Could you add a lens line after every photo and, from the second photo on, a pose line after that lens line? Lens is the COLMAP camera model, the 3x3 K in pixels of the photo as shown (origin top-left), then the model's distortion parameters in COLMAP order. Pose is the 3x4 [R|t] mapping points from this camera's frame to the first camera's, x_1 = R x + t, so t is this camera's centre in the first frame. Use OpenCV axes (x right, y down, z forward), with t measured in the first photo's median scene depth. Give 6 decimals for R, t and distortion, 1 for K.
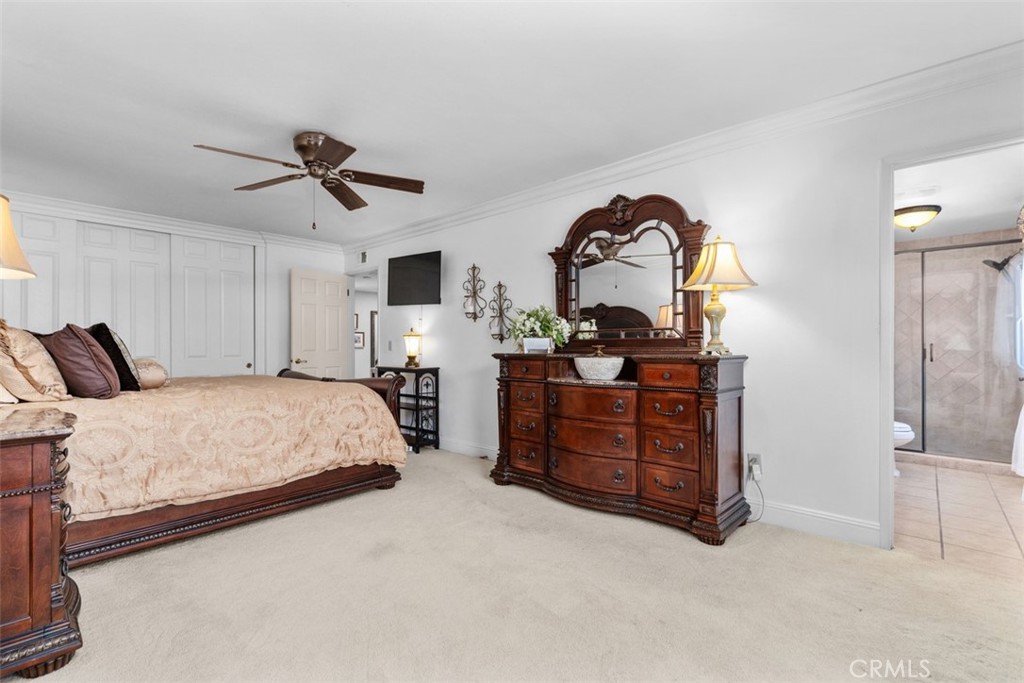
lens RADIAL K [[461.2, 0, 513.1], [0, 461.2, 342.0], [0, 0, 1]] dist [0.003235, -0.001683]
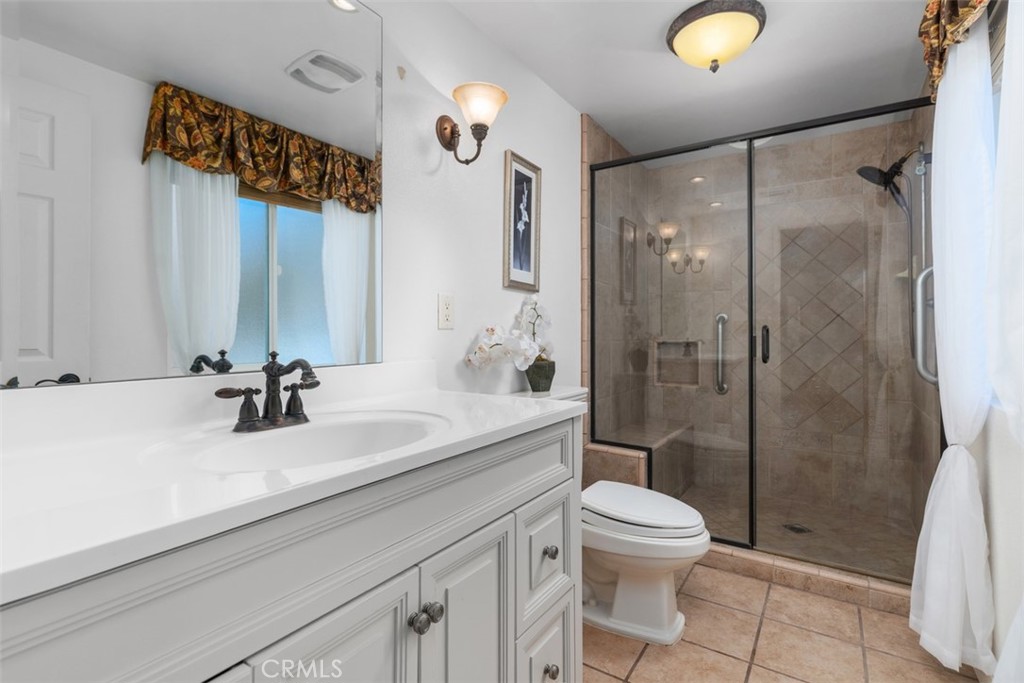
lens RADIAL K [[488.9, 0, 510.2], [0, 488.9, 340.1], [0, 0, 1]] dist [0.001418, -0.000065]
pose [[0.988078, -0.006454, 0.153816, 0.545006], [0.006069, 0.999977, 0.002968, 0.016325], [-0.153831, -0.001999, 0.988095, 0.515958]]
